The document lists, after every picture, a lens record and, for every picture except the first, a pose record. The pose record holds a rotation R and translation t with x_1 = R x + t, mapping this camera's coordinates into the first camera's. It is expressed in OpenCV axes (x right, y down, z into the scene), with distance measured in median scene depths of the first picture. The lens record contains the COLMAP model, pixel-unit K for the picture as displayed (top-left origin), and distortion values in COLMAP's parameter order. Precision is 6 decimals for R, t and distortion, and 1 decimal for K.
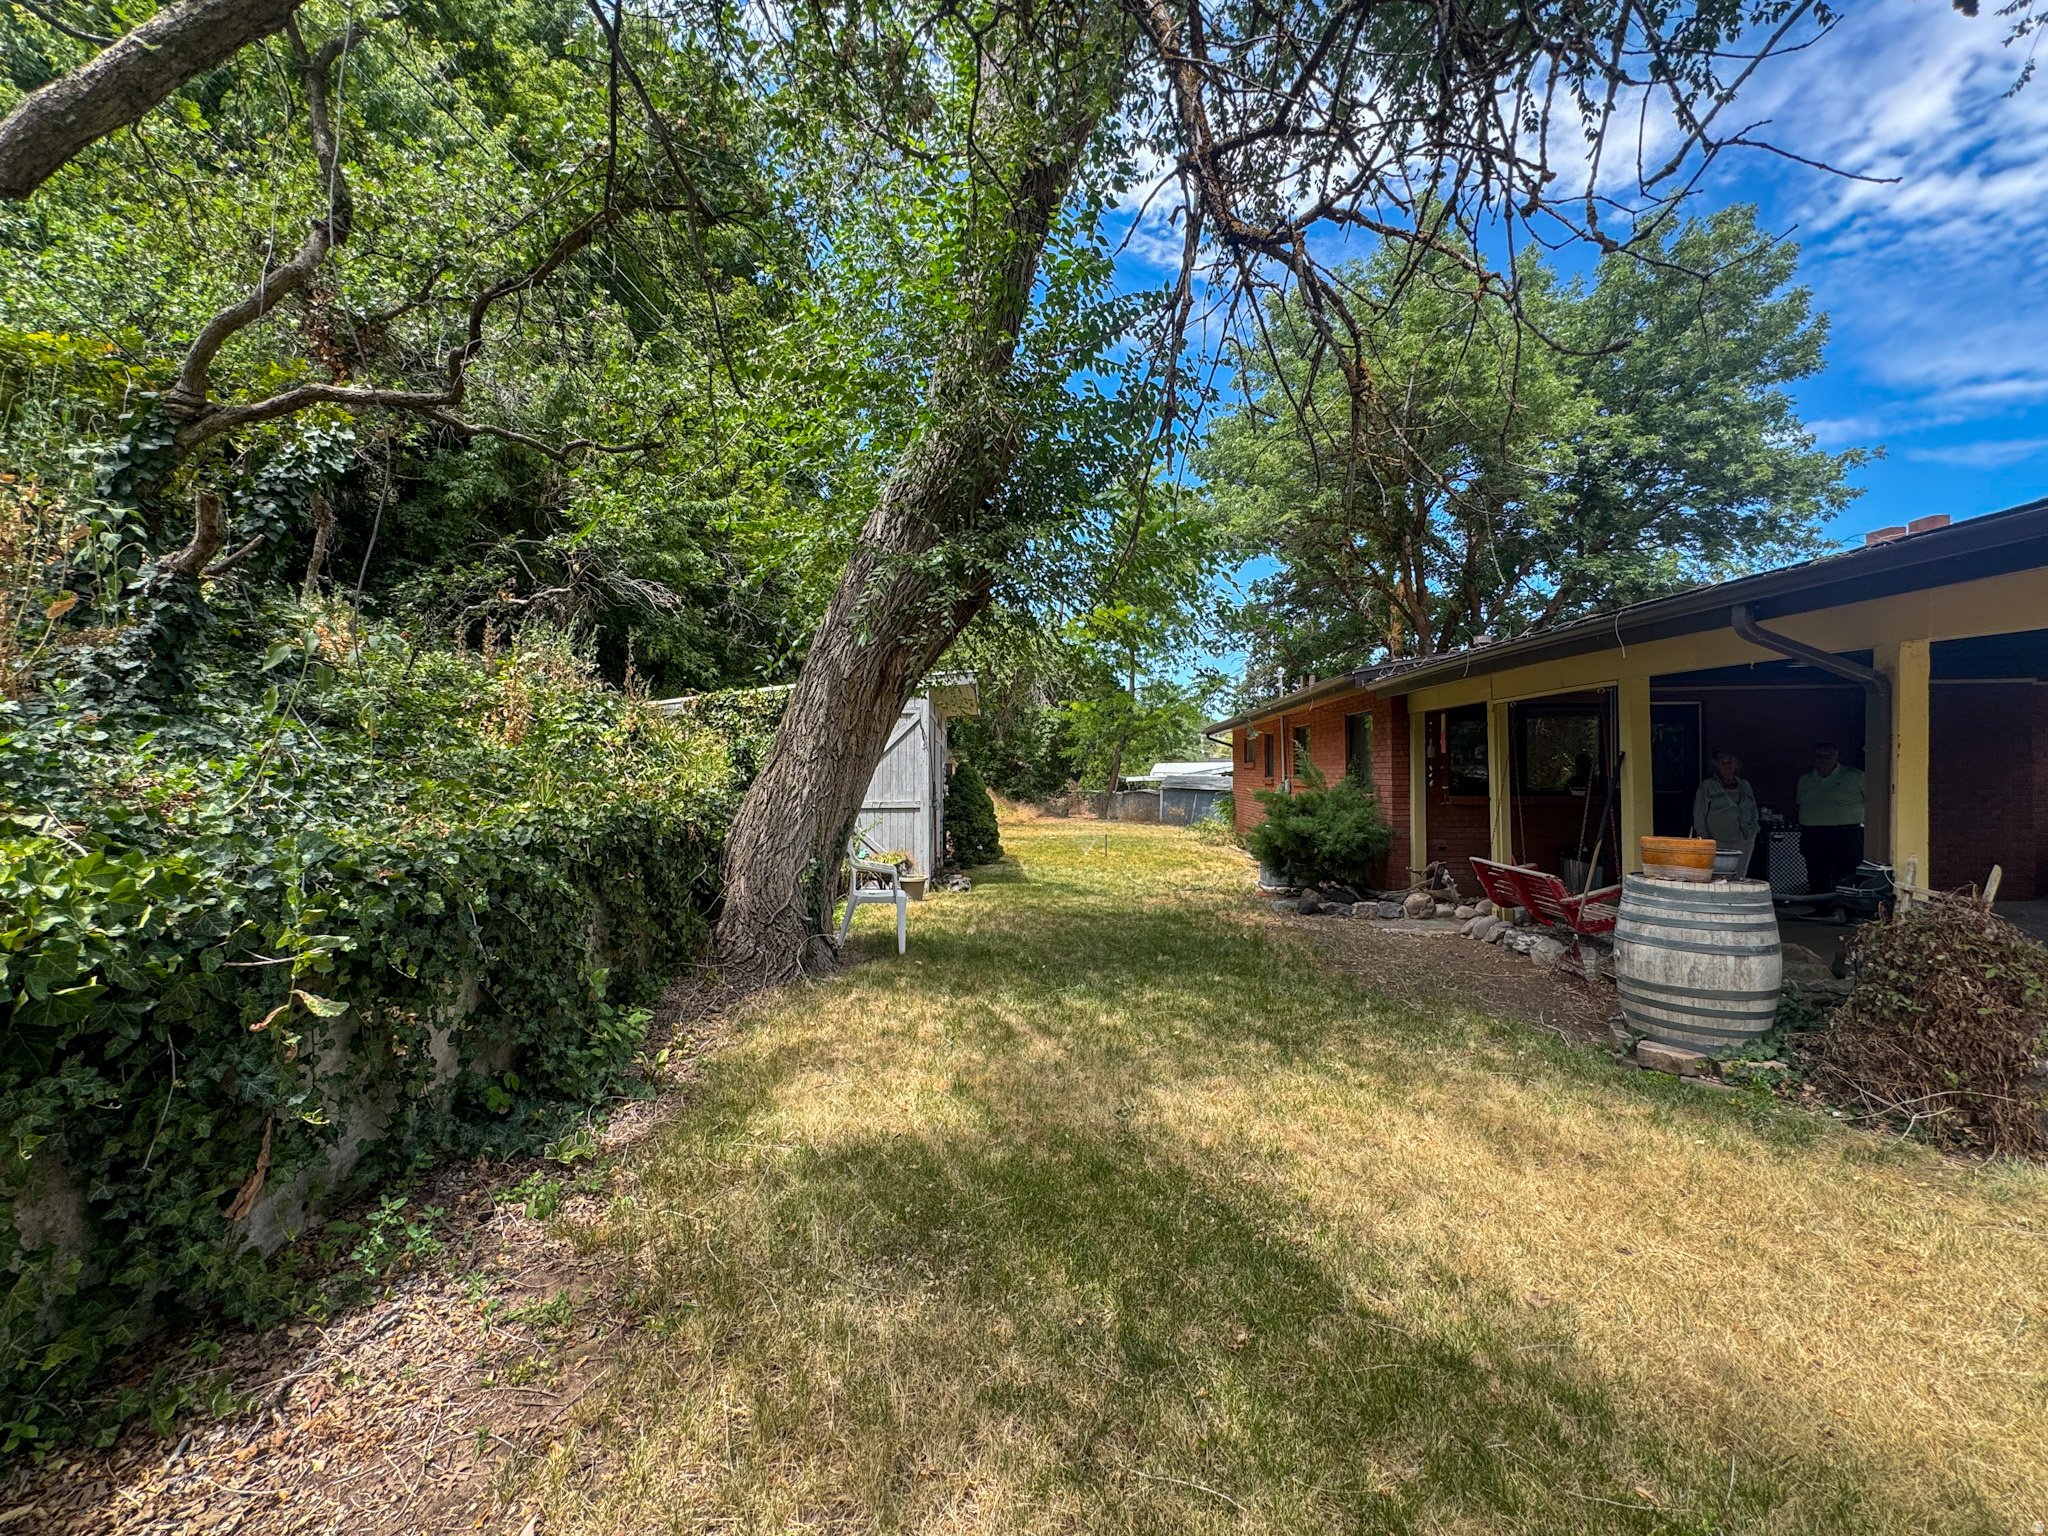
lens RADIAL K [[841.5, 0, 1002.1], [0, 841.5, 765.6], [0, 0, 1]] dist [-0.002157, 0.001407]
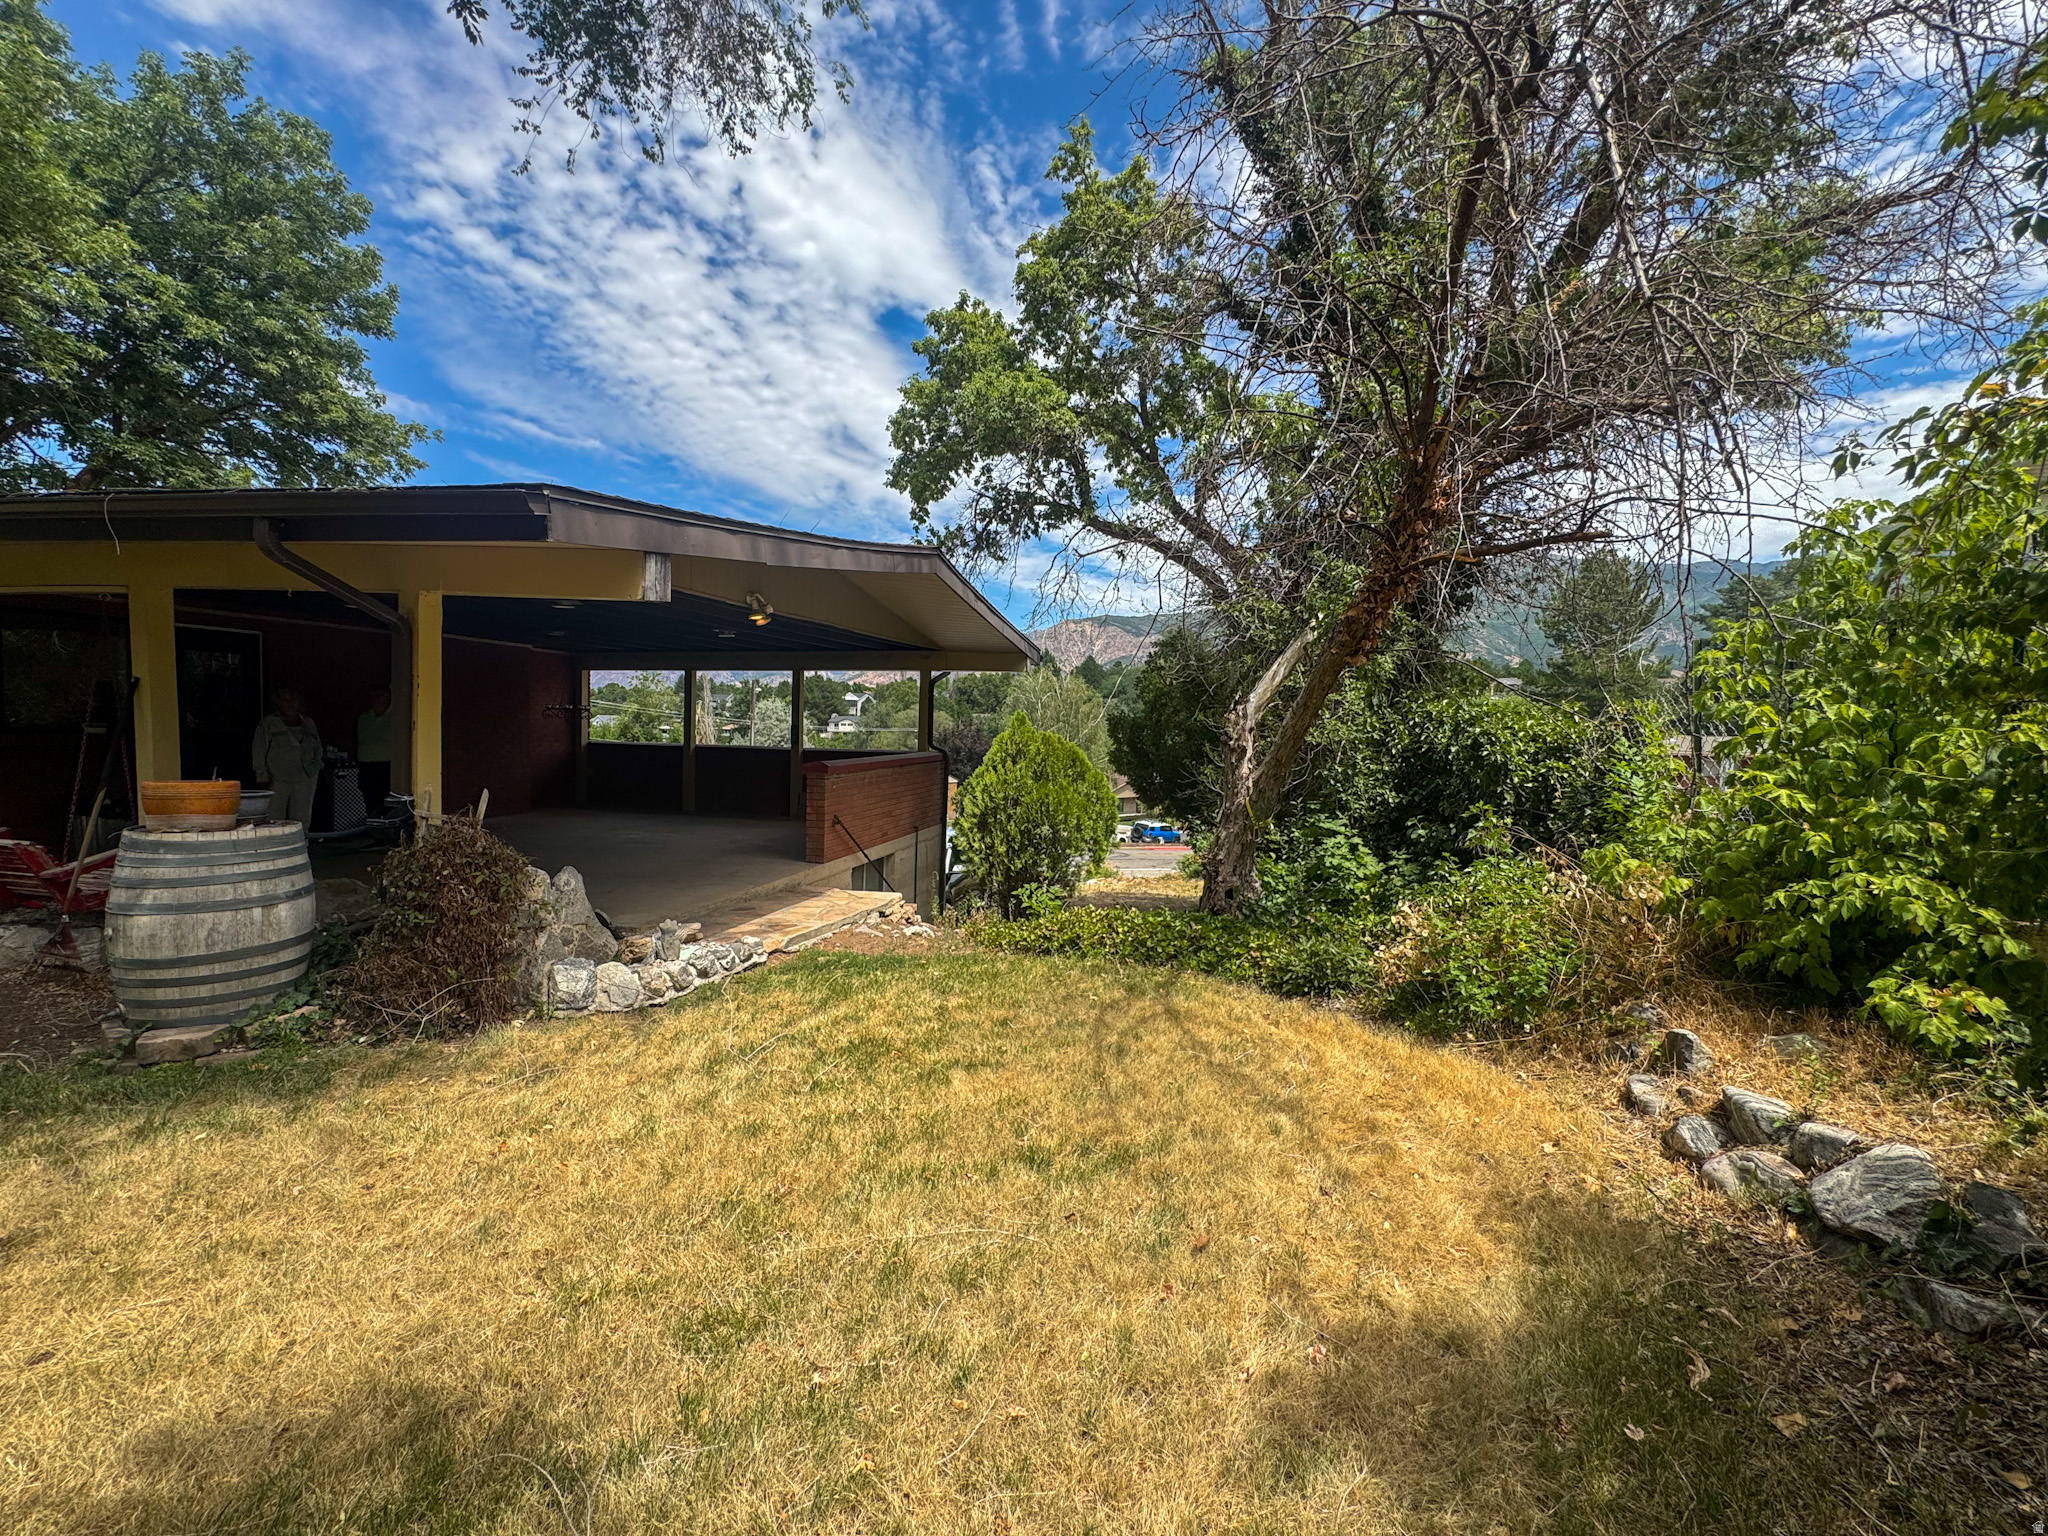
lens RADIAL K [[841.5, 0, 1010.6], [0, 841.5, 769.6], [0, 0, 1]] dist [-0.002157, 0.001407]
pose [[0.174434, -0.042151, 0.983766, 0.117904], [-0.033185, 0.998264, 0.048656, 0.006178], [-0.984109, -0.041133, 0.172733, 0.046941]]
